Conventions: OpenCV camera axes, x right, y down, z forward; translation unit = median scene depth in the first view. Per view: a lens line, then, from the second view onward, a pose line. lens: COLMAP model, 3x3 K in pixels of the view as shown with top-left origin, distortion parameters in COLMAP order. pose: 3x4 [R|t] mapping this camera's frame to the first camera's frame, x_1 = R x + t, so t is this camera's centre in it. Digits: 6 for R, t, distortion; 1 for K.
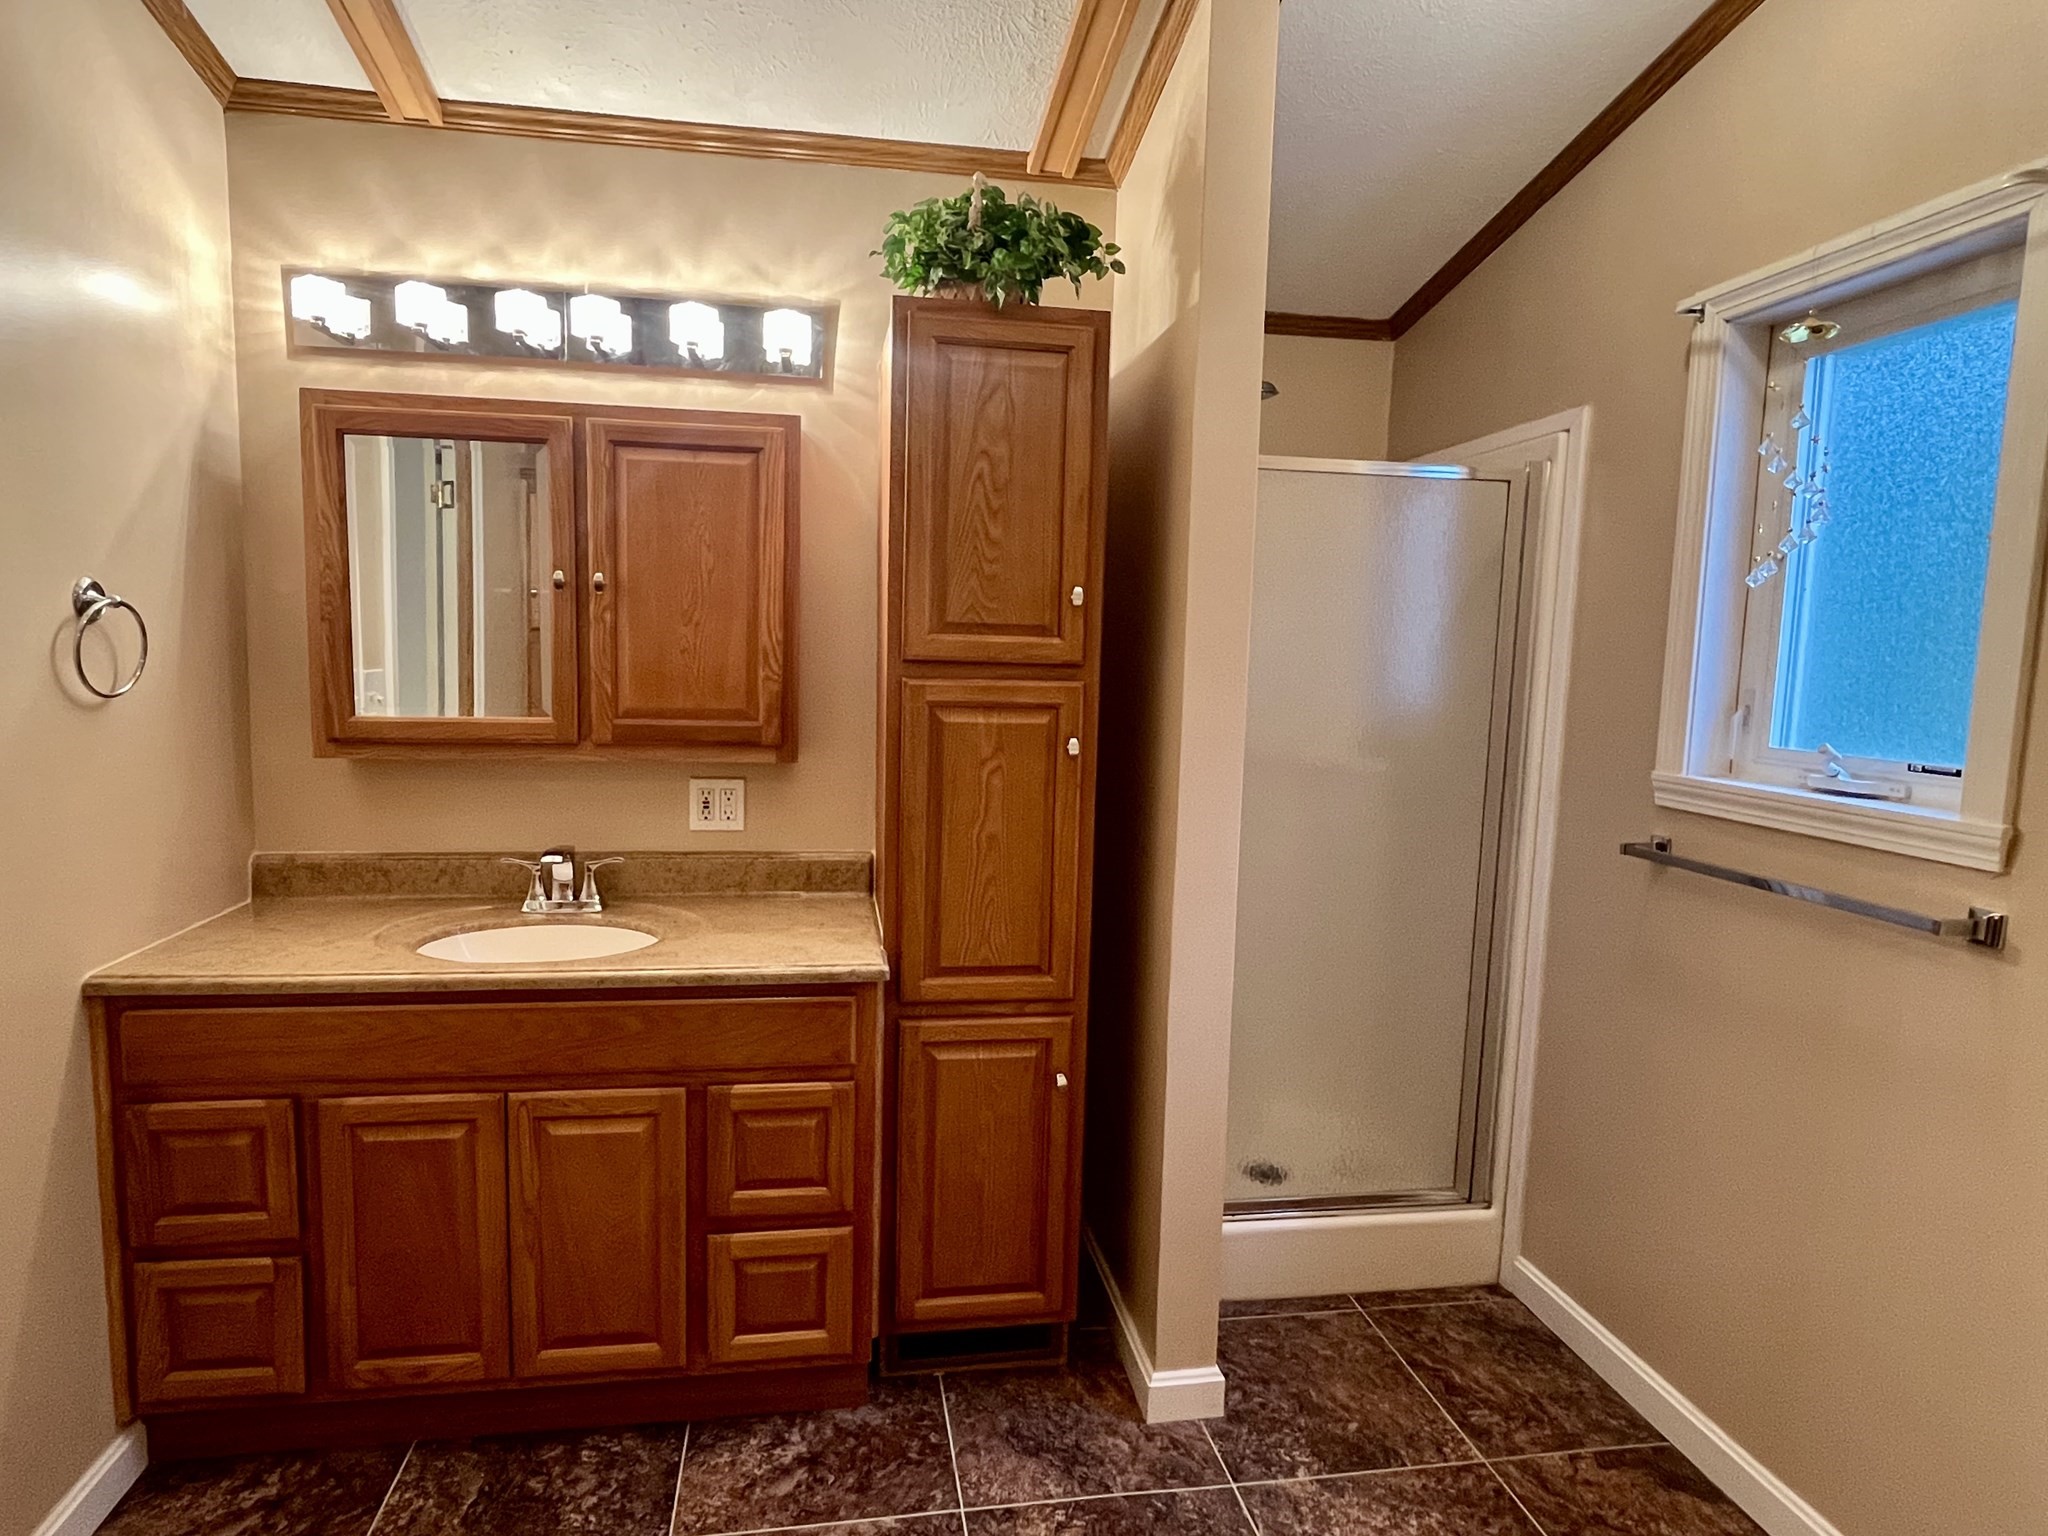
lens RADIAL K [[1133.1, 0, 1008.1], [0, 1133.1, 768.6], [0, 0, 1]] dist [-0.000283, -0.000693]
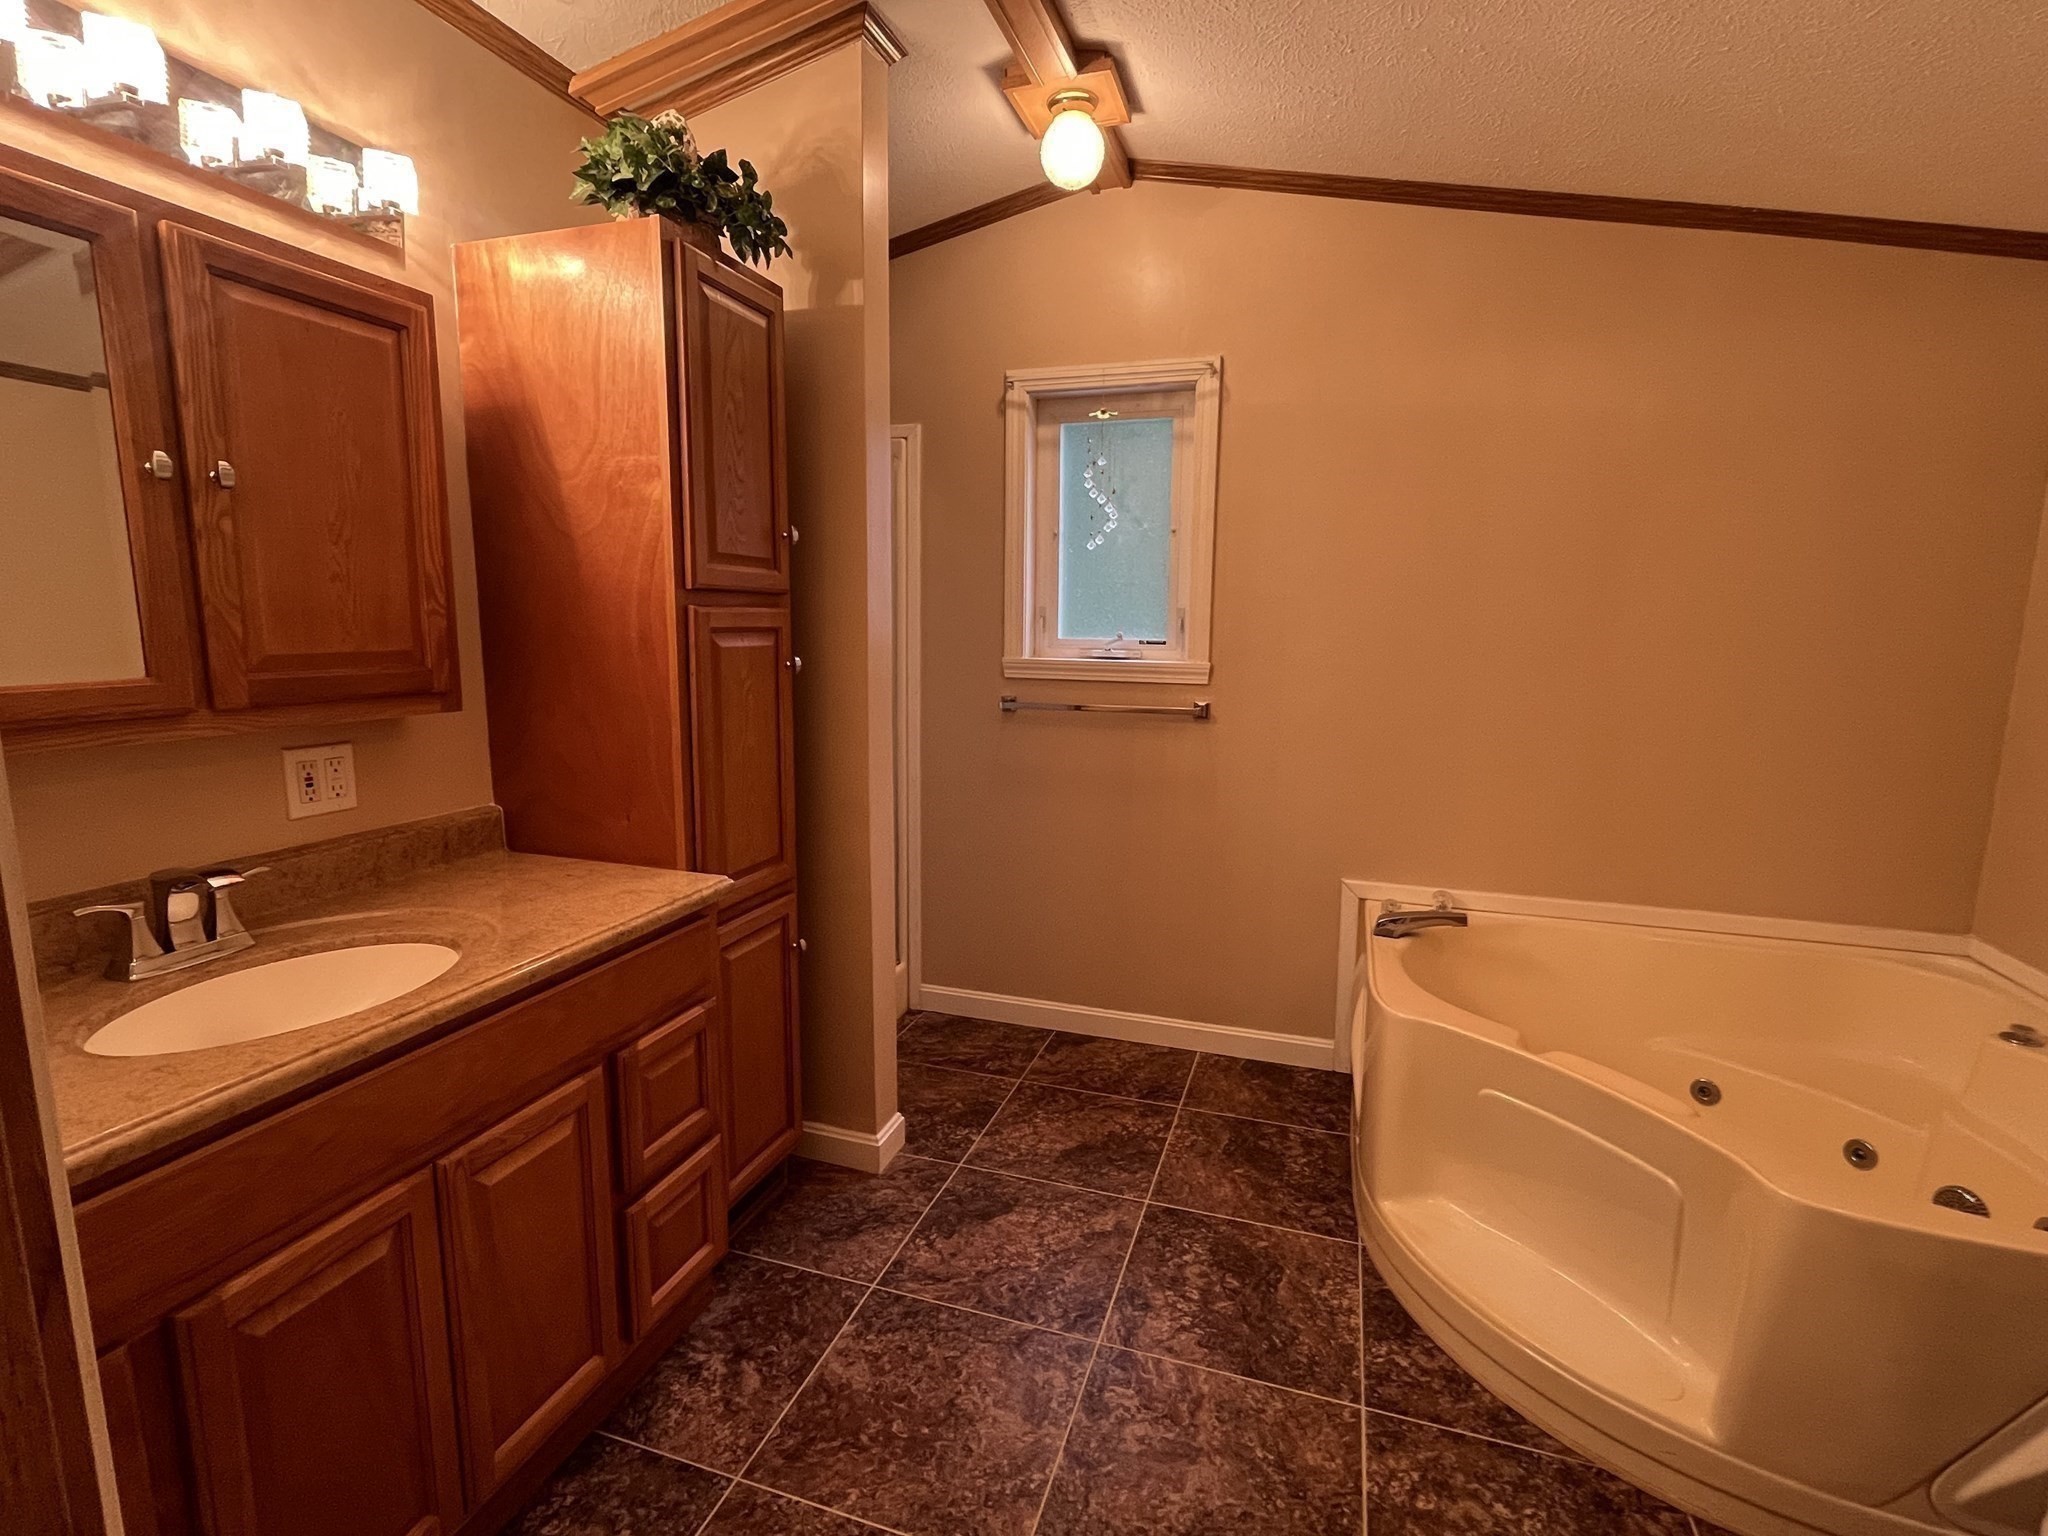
lens RADIAL K [[974.8, 0, 1010.9], [0, 974.8, 763.2], [0, 0, 1]] dist [0.000481, 0.000991]
pose [[0.464752, -0.152596, 0.872192, -0.745993], [0.095339, 0.987935, 0.122044, -0.019057], [-0.880293, 0.026434, 0.473693, 0.325227]]
